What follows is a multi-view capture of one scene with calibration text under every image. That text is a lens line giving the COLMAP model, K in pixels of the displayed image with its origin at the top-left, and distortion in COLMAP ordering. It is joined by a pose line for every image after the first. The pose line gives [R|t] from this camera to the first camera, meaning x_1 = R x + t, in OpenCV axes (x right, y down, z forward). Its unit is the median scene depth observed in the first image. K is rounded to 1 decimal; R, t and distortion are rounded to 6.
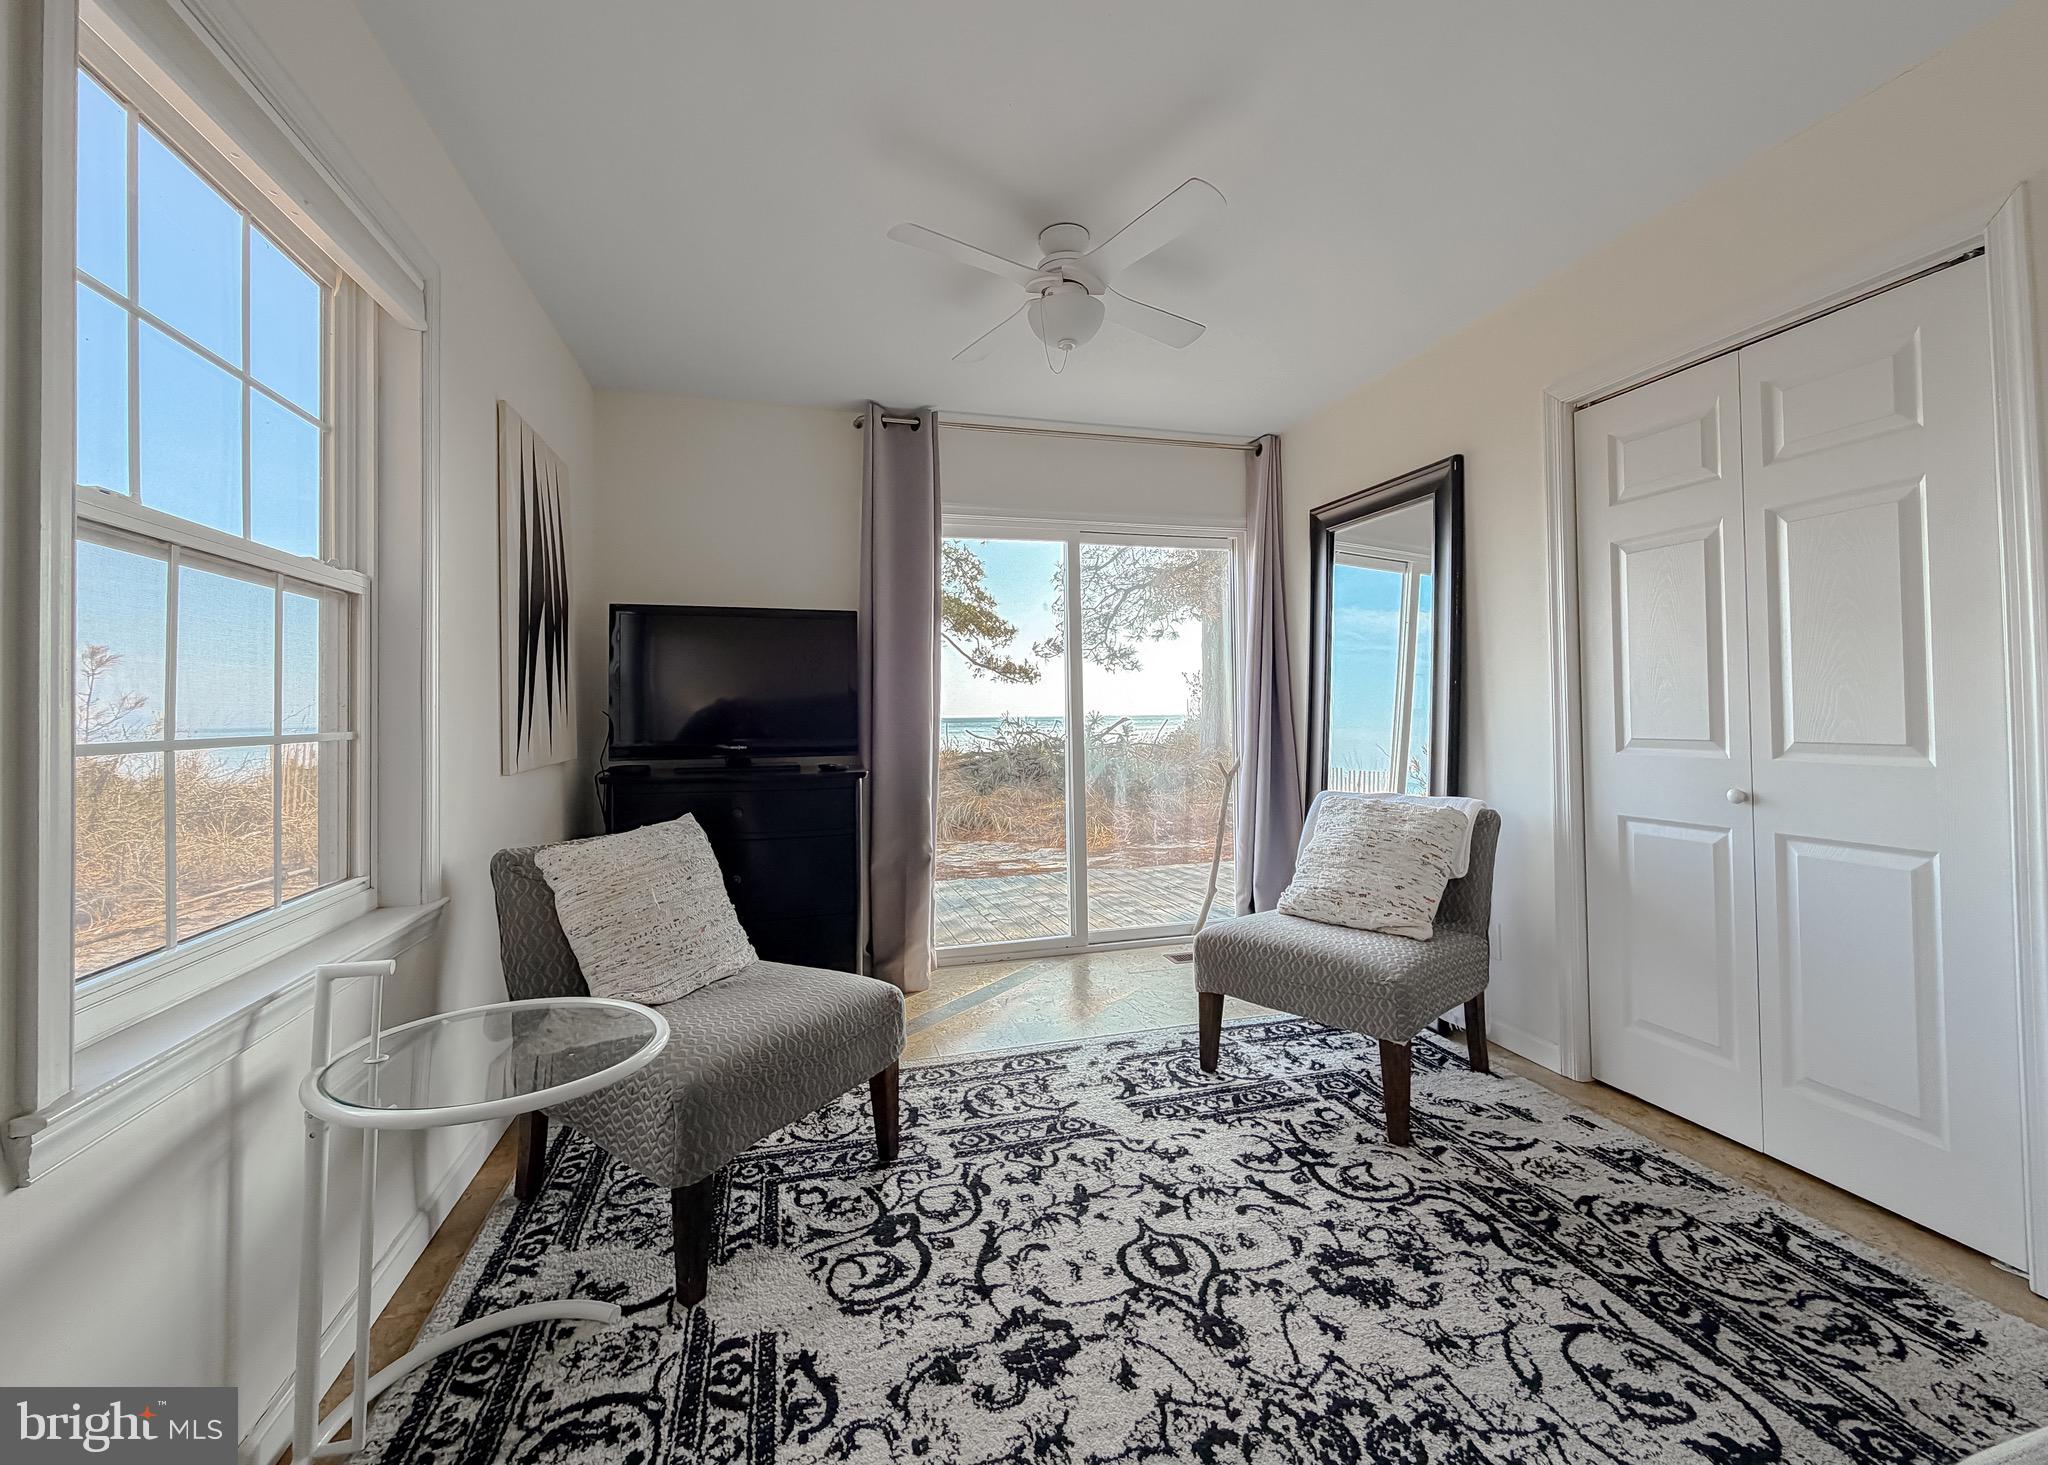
lens RADIAL K [[836.4, 0, 1028.0], [0, 836.4, 698.1], [0, 0, 1]] dist [0.000039, 0.000143]
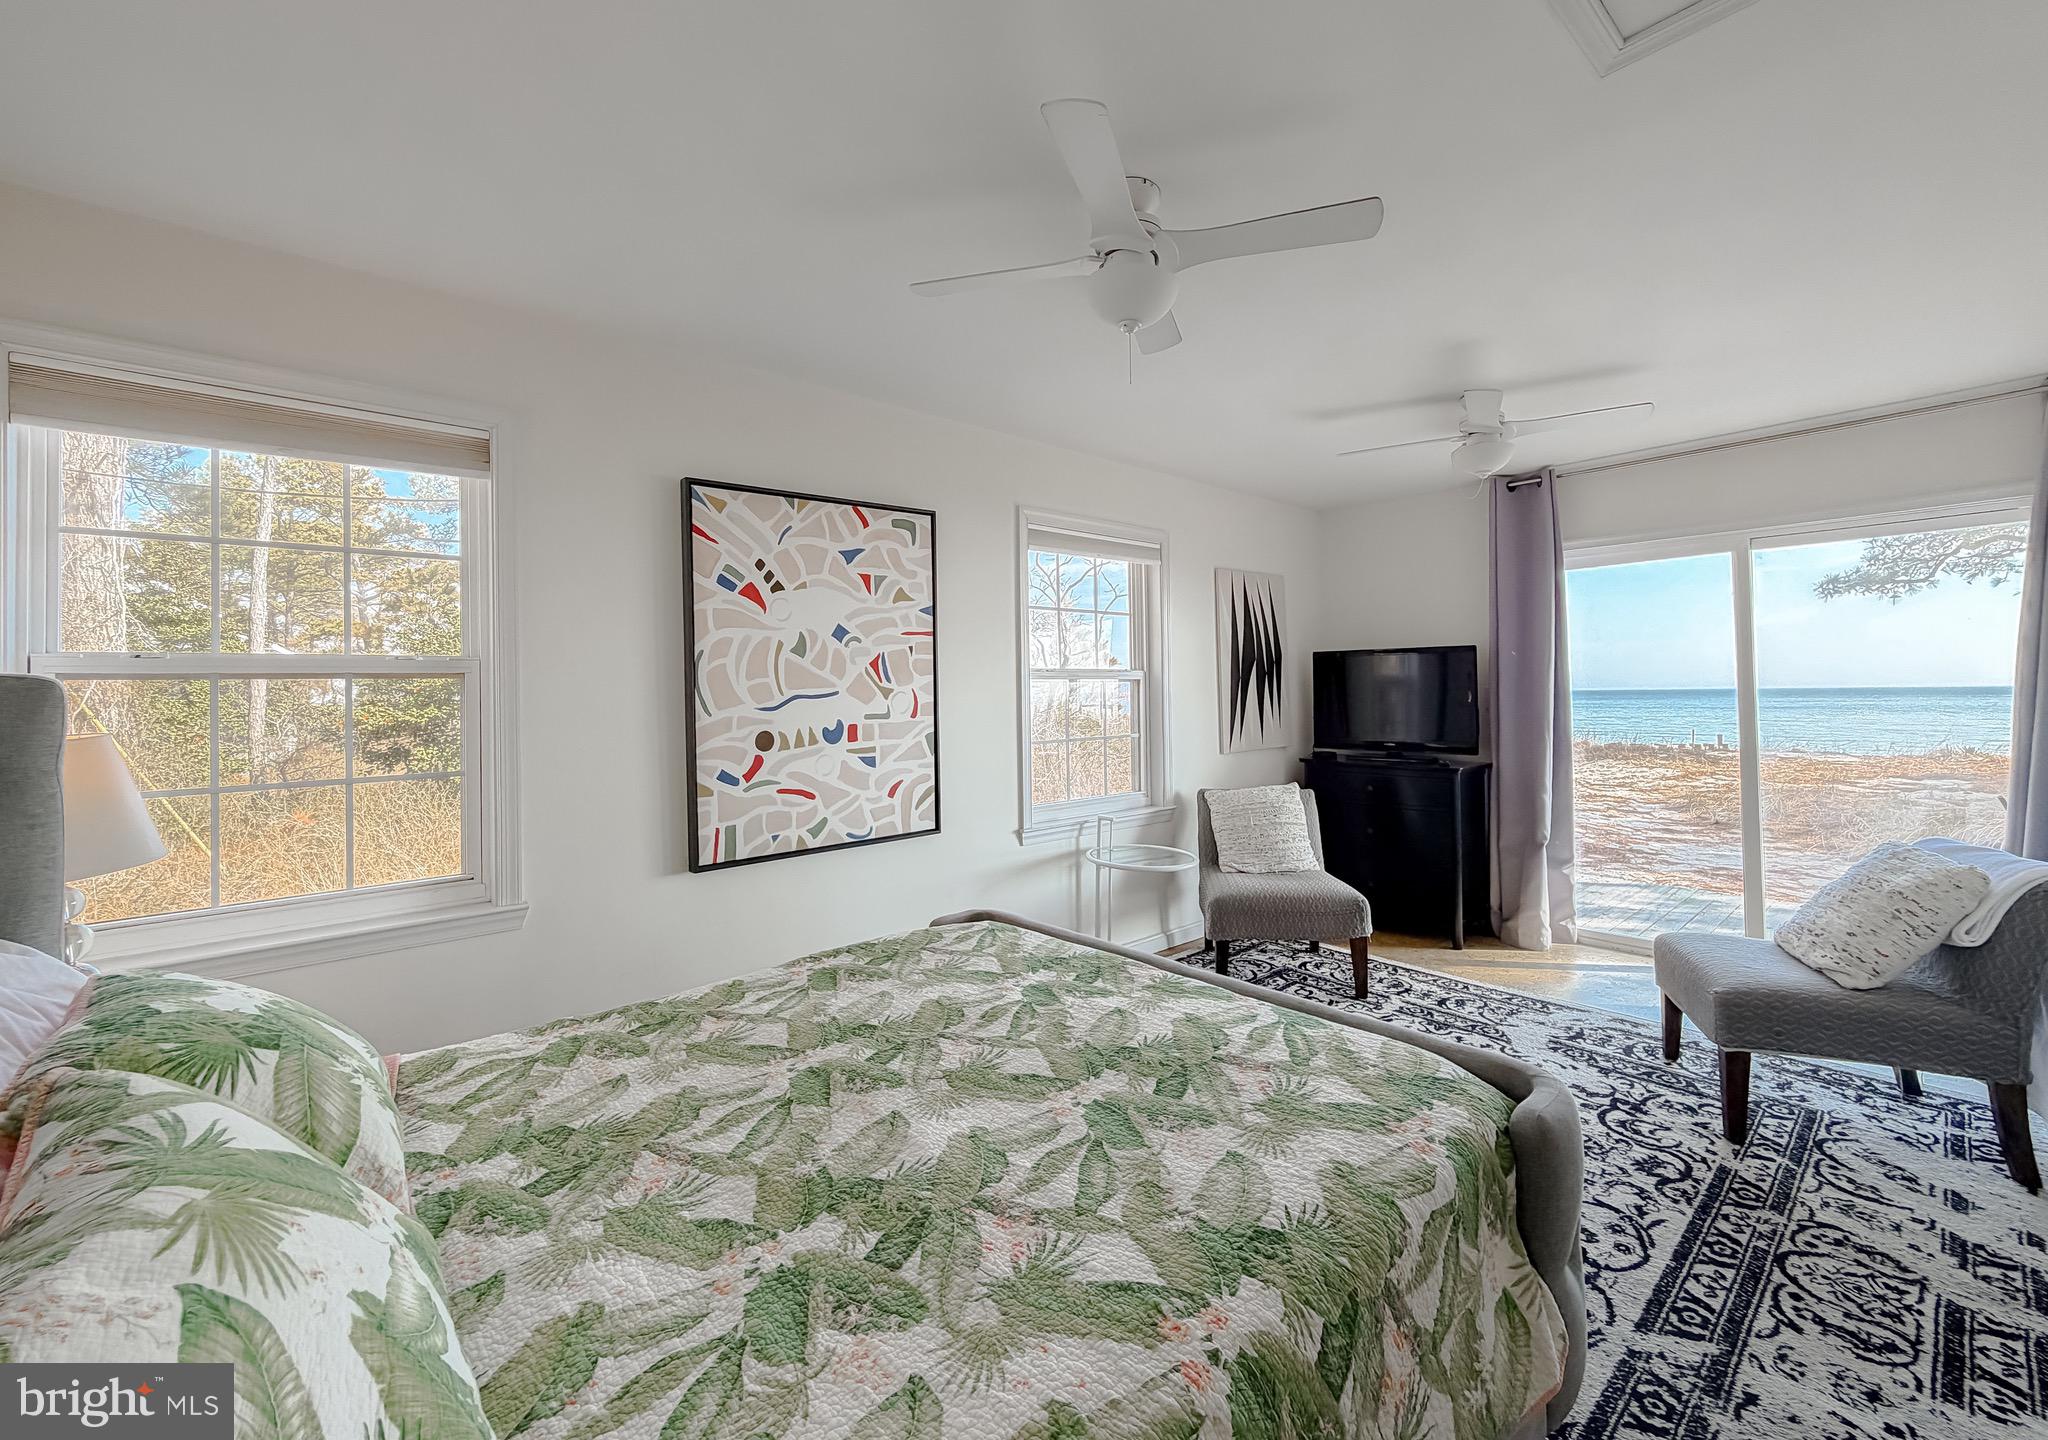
lens RADIAL K [[856.0, 0, 1022.3], [0, 856.0, 669.5], [0, 0, 1]] dist [-0.000255, -0.001548]
pose [[0.440287, -0.011841, -0.897779, 1.057325], [0.018785, 0.999816, -0.003974, -0.112247], [0.897660, -0.015115, 0.440428, -0.349728]]
